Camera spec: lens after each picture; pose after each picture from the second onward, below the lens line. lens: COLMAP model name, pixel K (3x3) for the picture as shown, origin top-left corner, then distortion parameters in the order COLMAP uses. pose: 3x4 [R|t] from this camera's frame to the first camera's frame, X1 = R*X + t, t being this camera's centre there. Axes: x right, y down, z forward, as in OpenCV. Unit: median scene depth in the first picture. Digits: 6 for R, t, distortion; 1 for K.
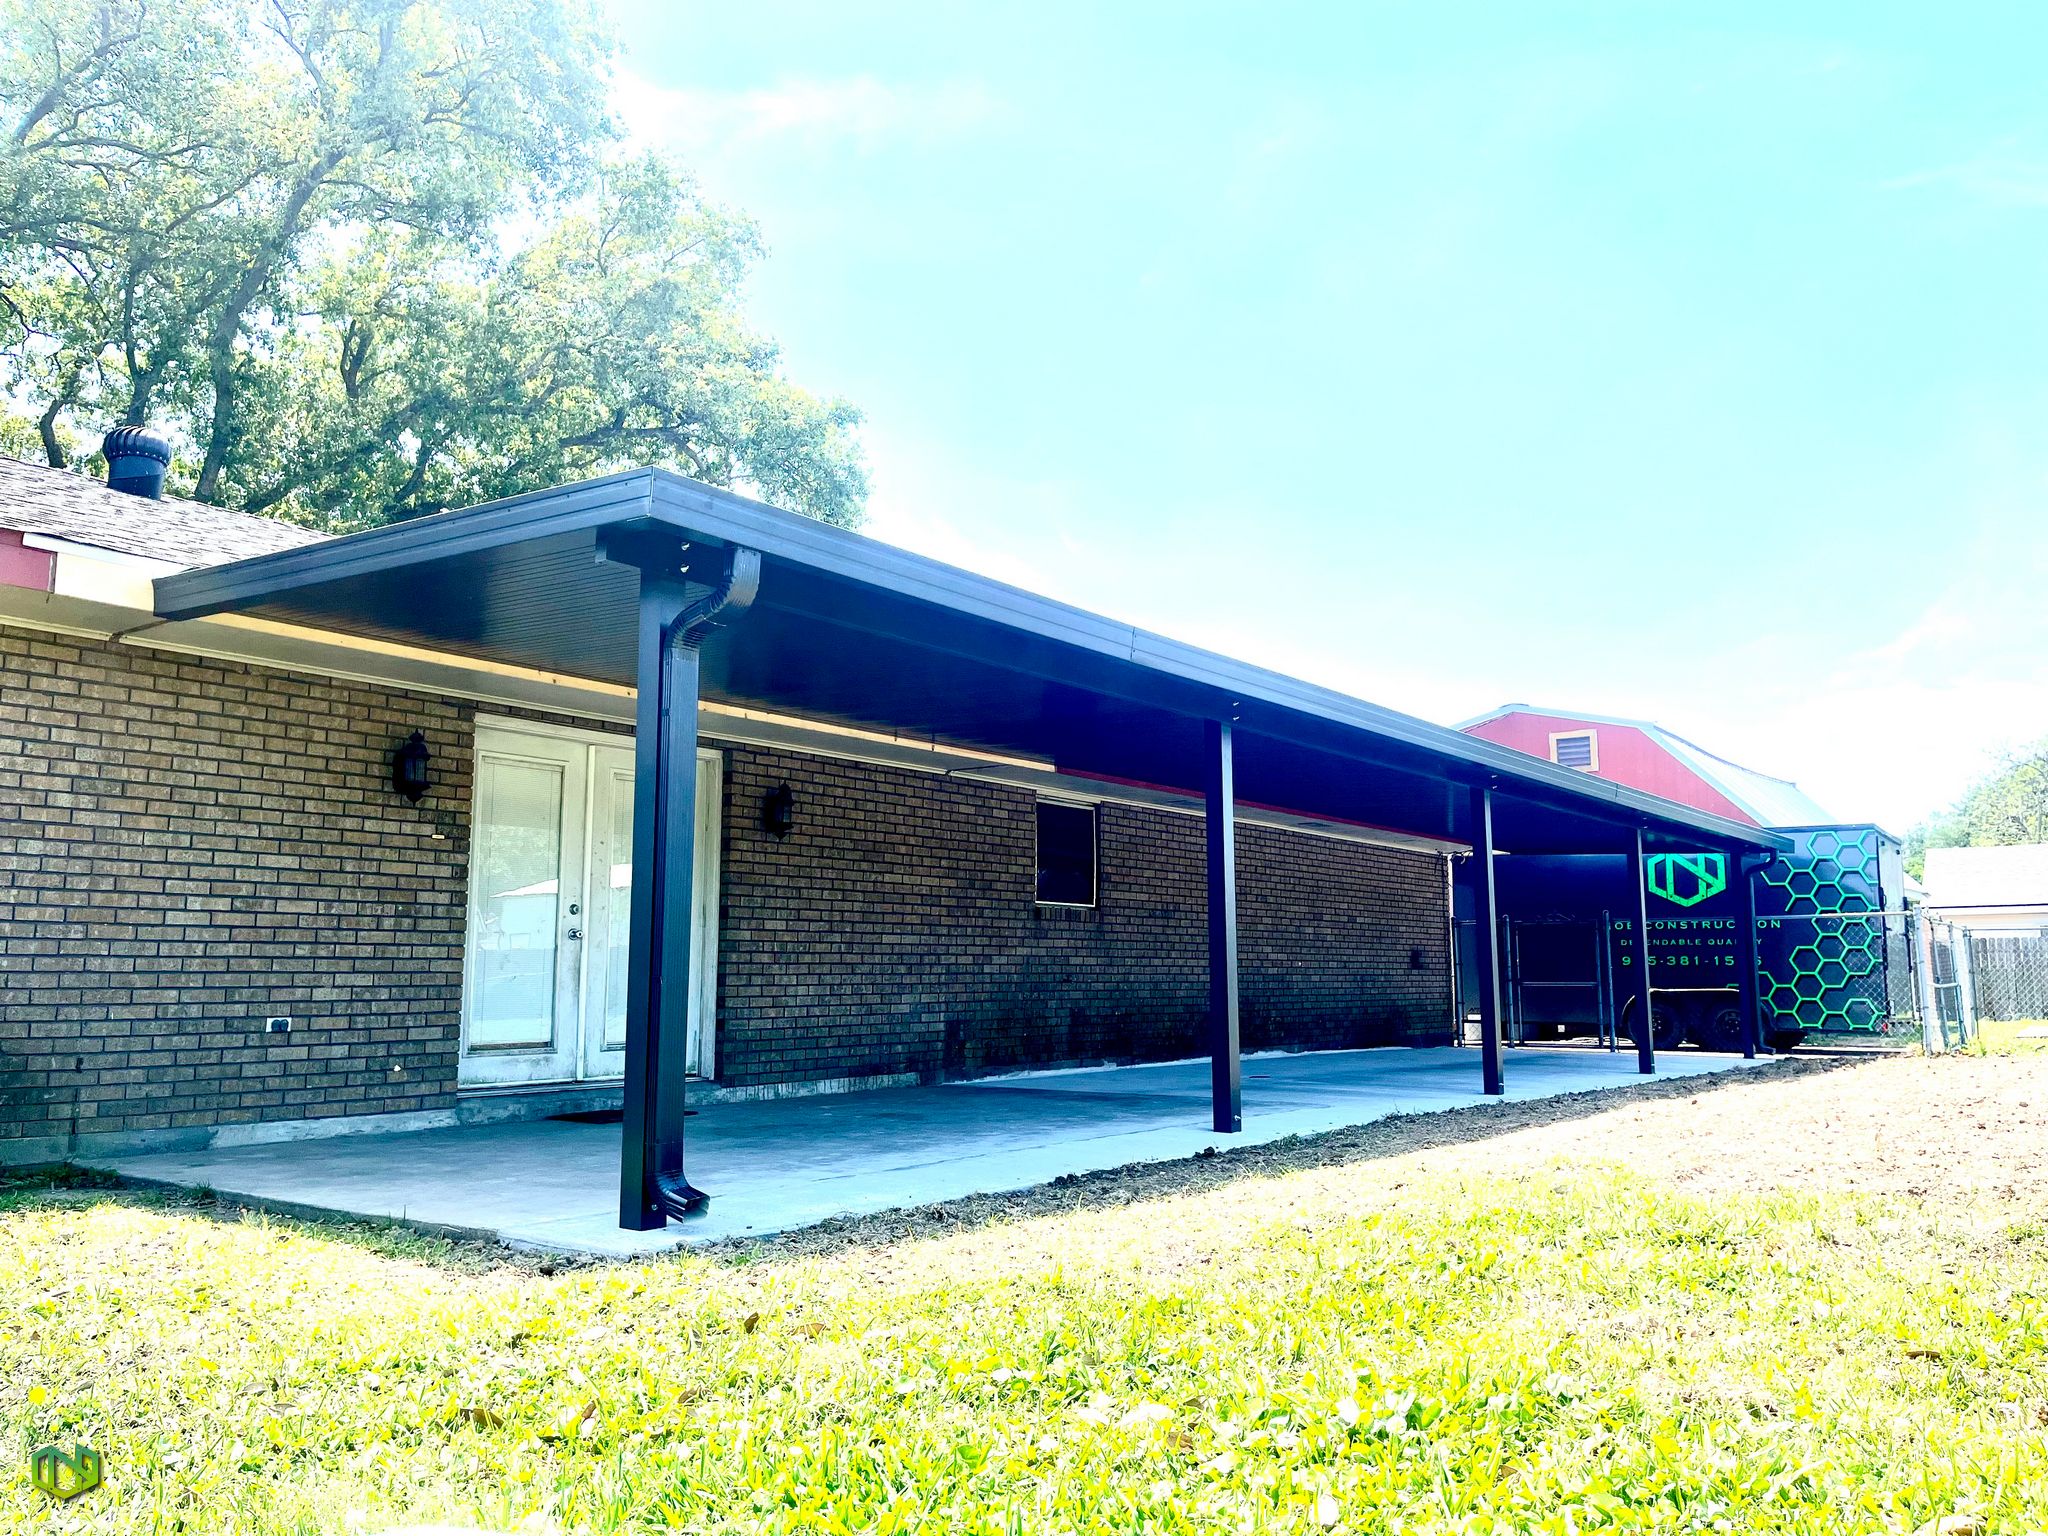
lens RADIAL K [[1554.0, 0, 1041.2], [0, 1554.0, 764.3], [0, 0, 1]] dist [0.065403, -0.074433]
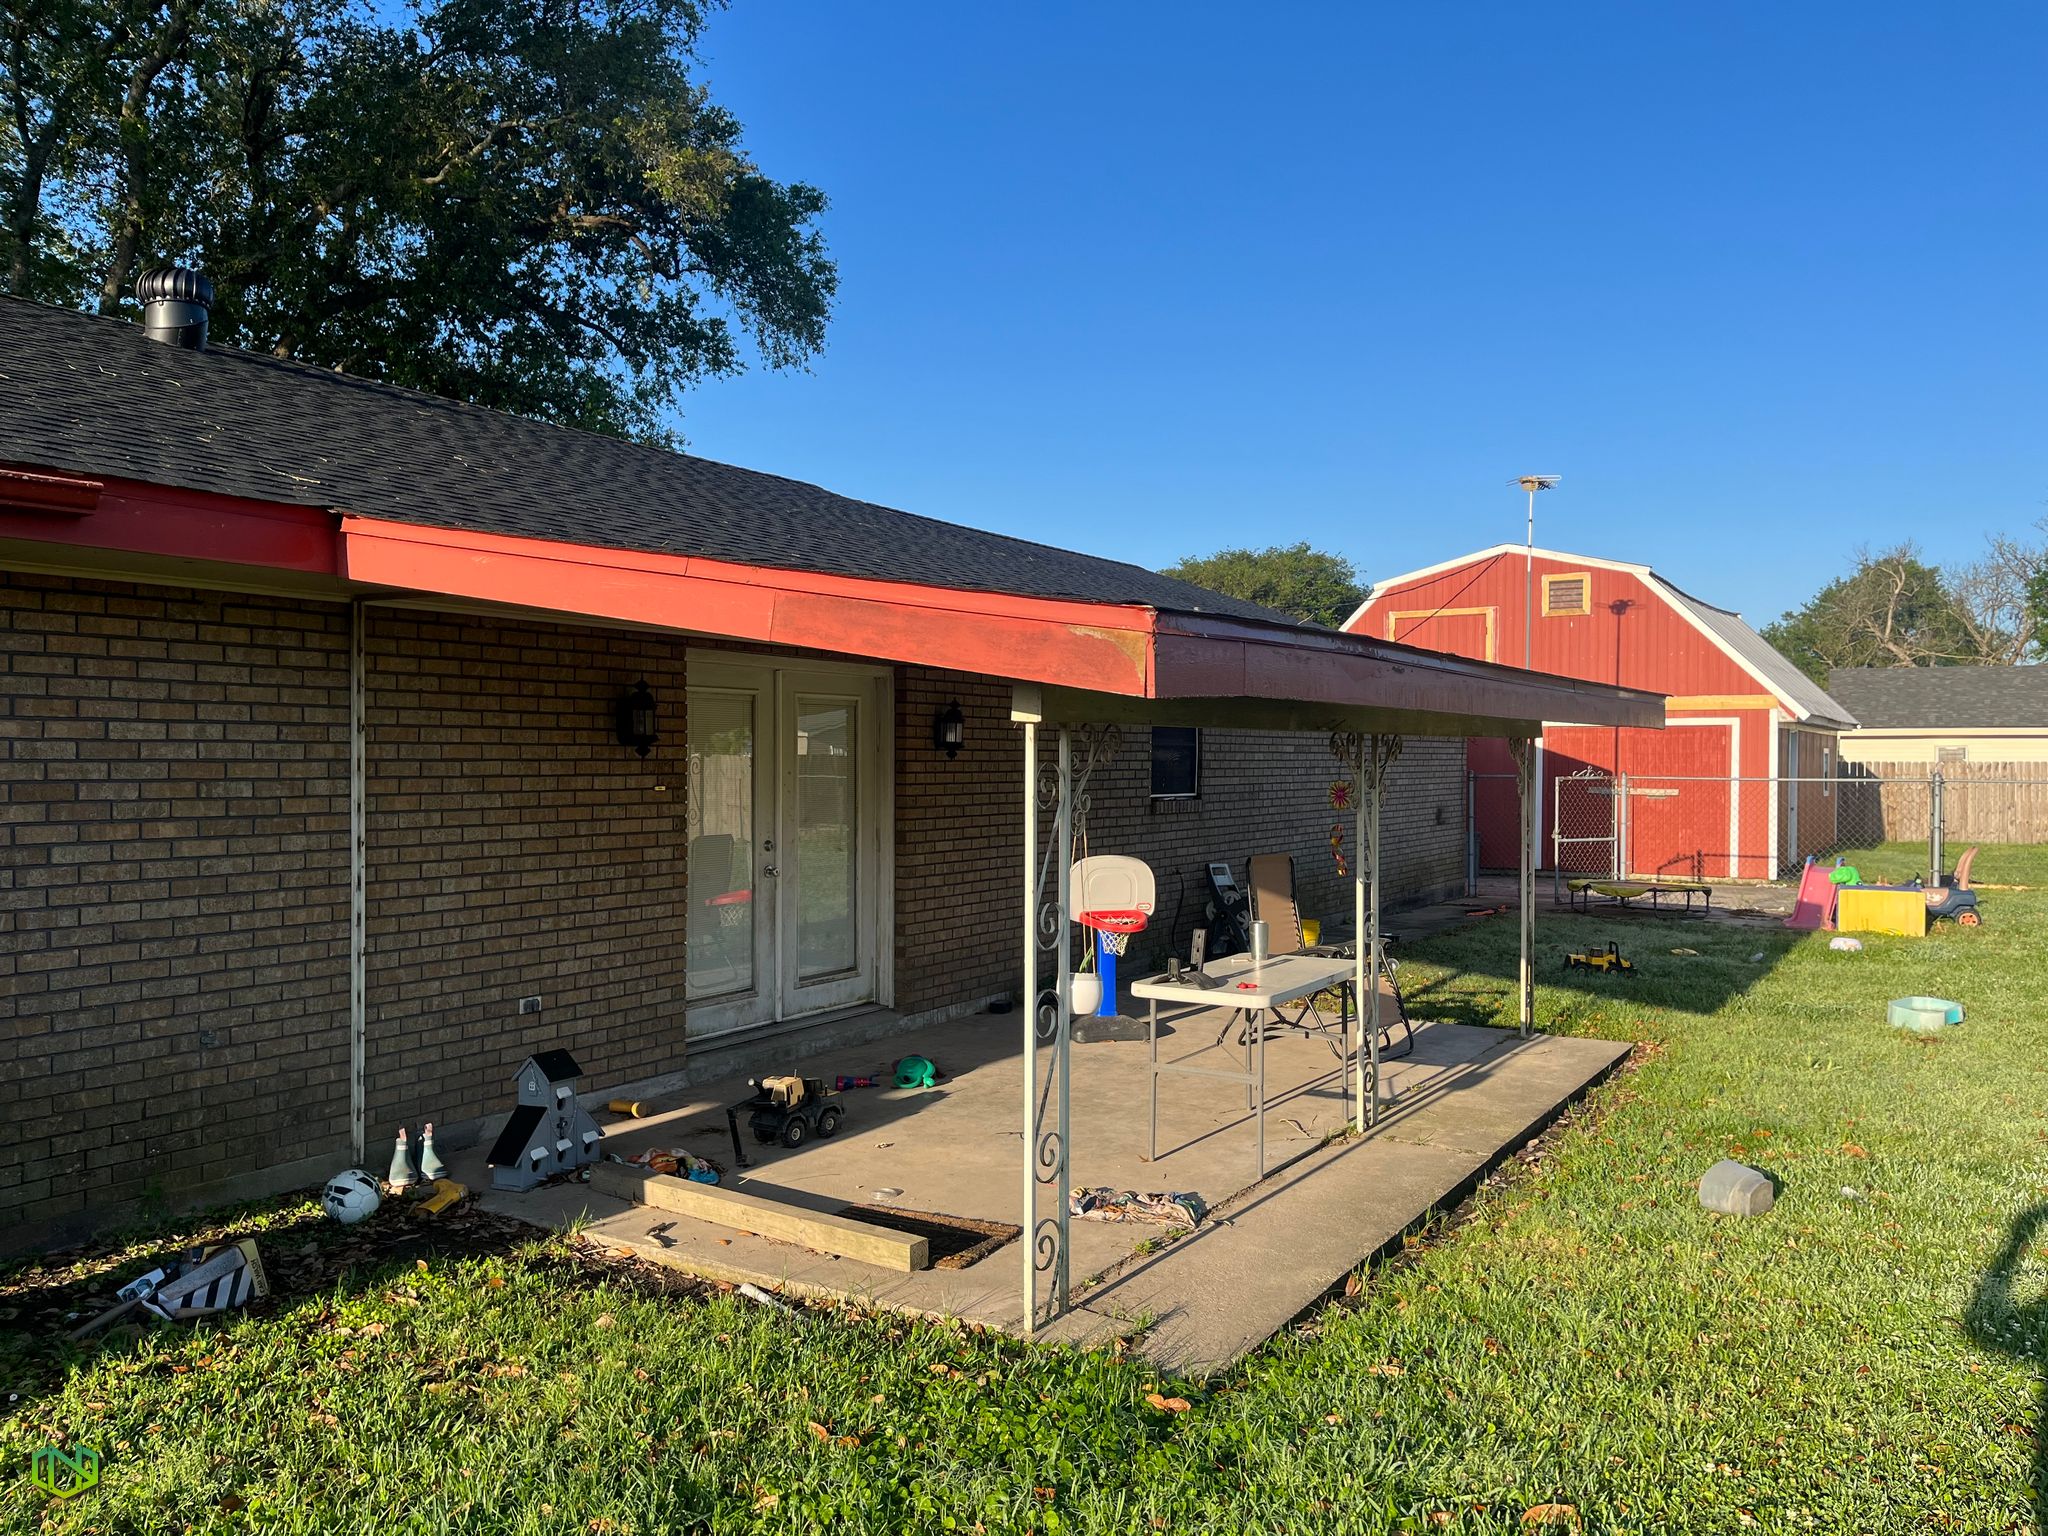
lens RADIAL K [[1554.0, 0, 1056.5], [0, 1554.0, 785.1], [0, 0, 1]] dist [0.065403, -0.074433]
pose [[0.994891, 0.004715, 0.100845, -0.203539], [-0.020396, 0.987699, 0.155029, -0.086805], [-0.098874, -0.156294, 0.982749, 0.056291]]
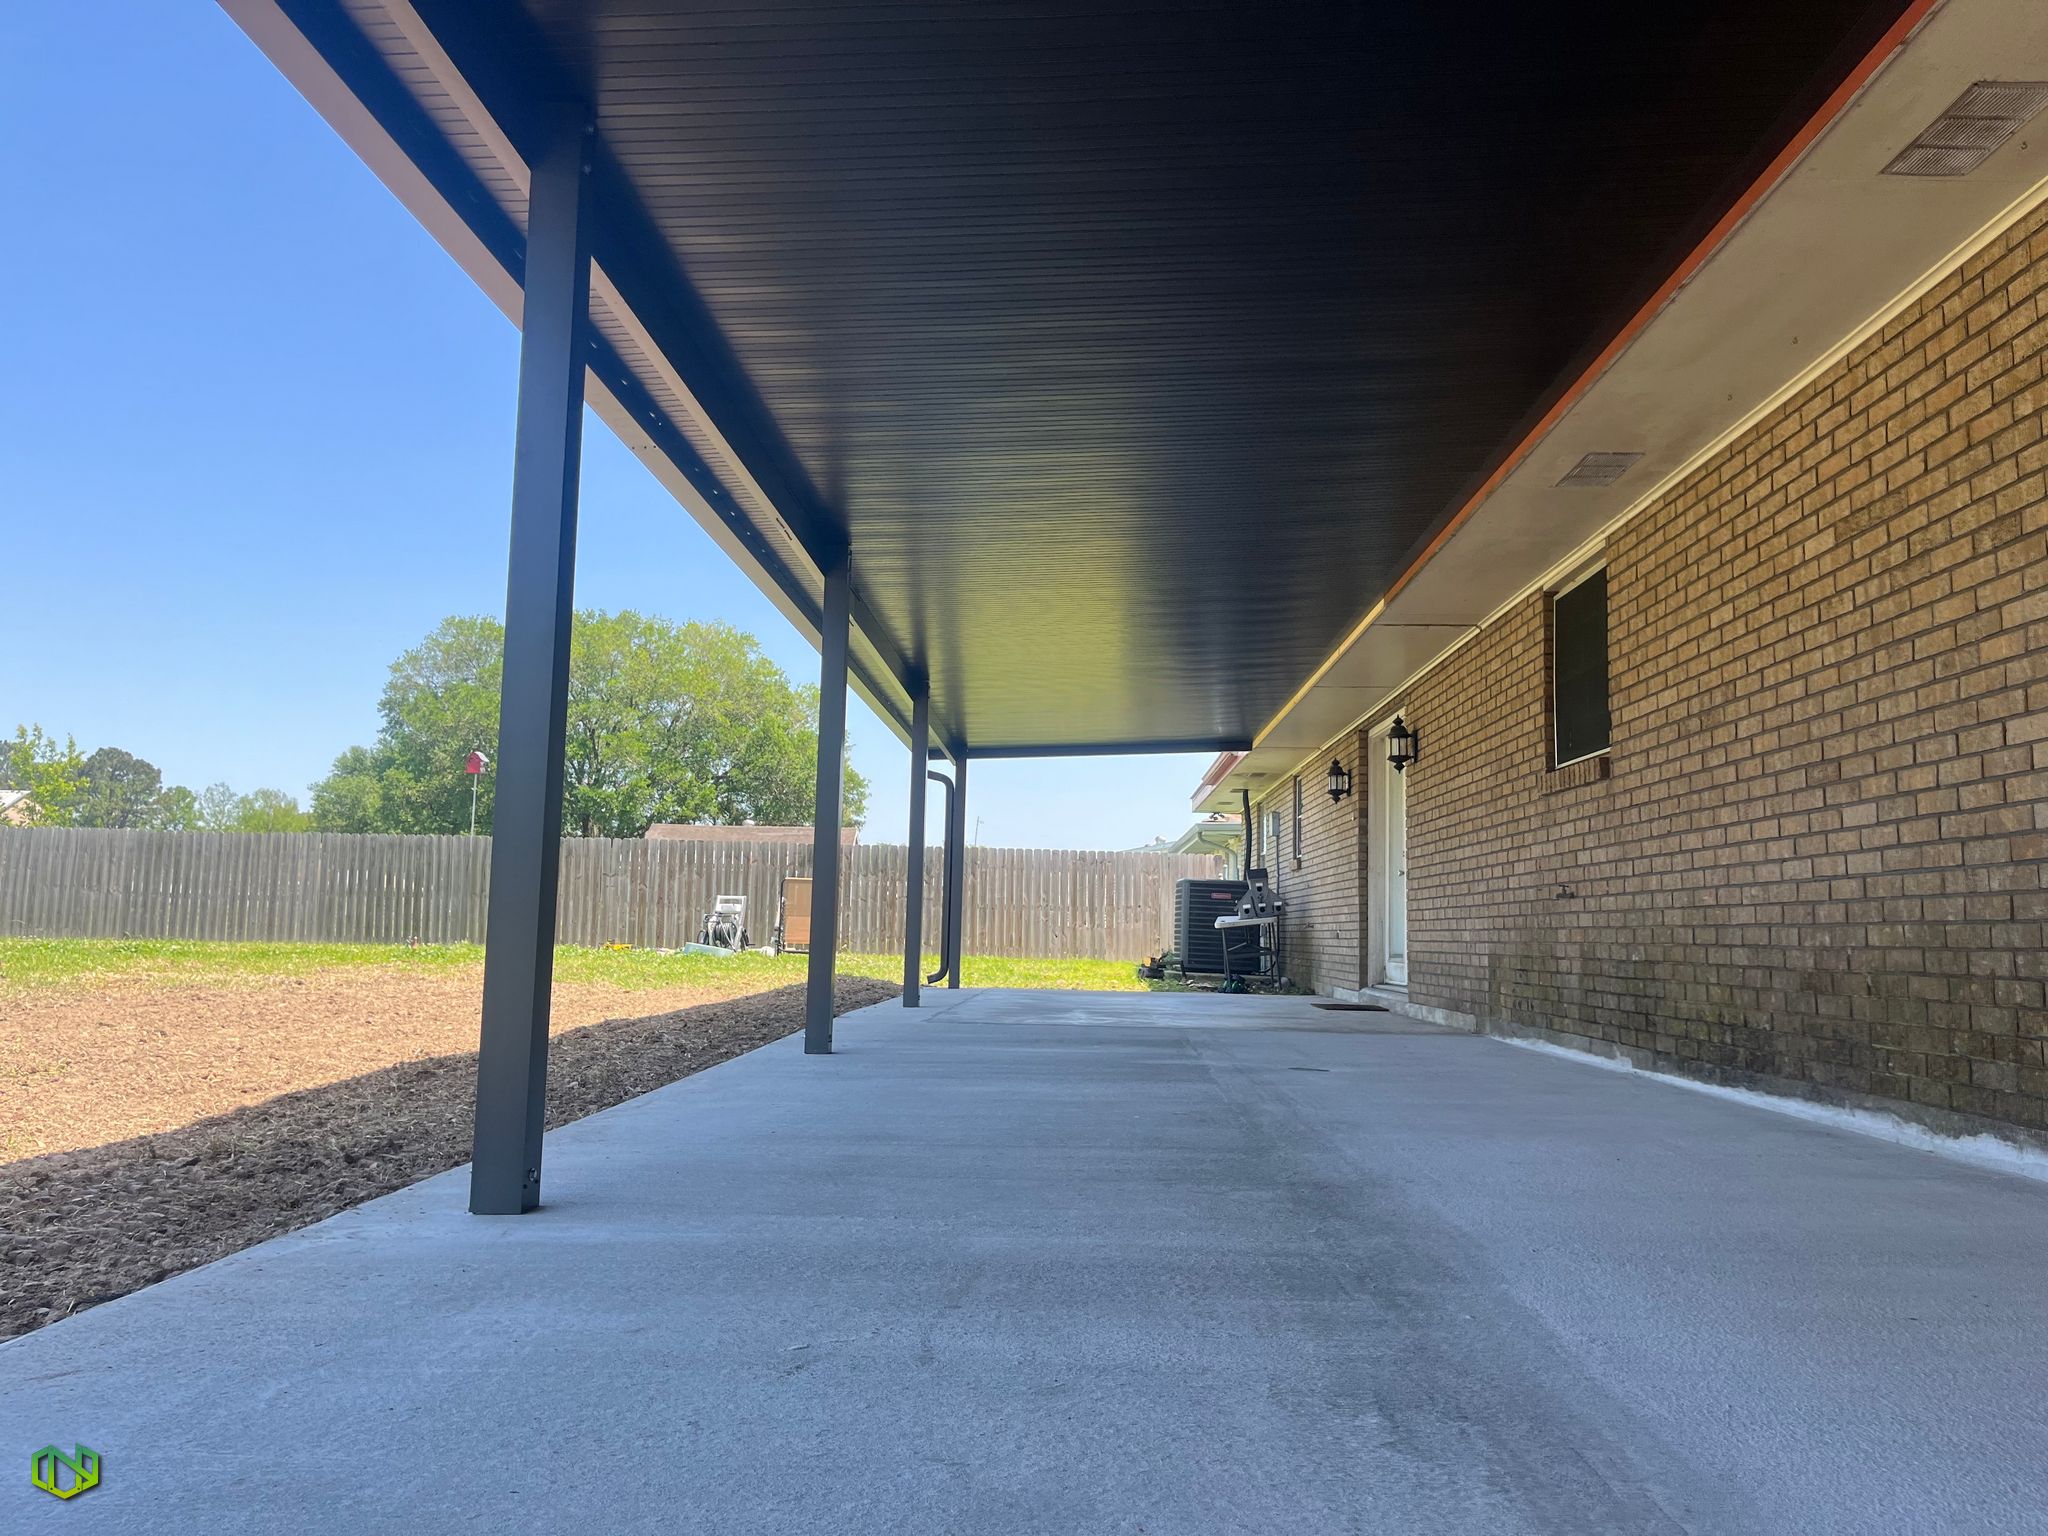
lens RADIAL K [[1554.0, 0, 1025.2], [0, 1554.0, 786.6], [0, 0, 1]] dist [0.065403, -0.074433]
pose [[-0.823943, -0.064393, -0.563002, 0.638942], [0.063630, 0.976726, -0.204833, 0.261381], [0.563089, -0.204595, -0.800670, 1.727731]]
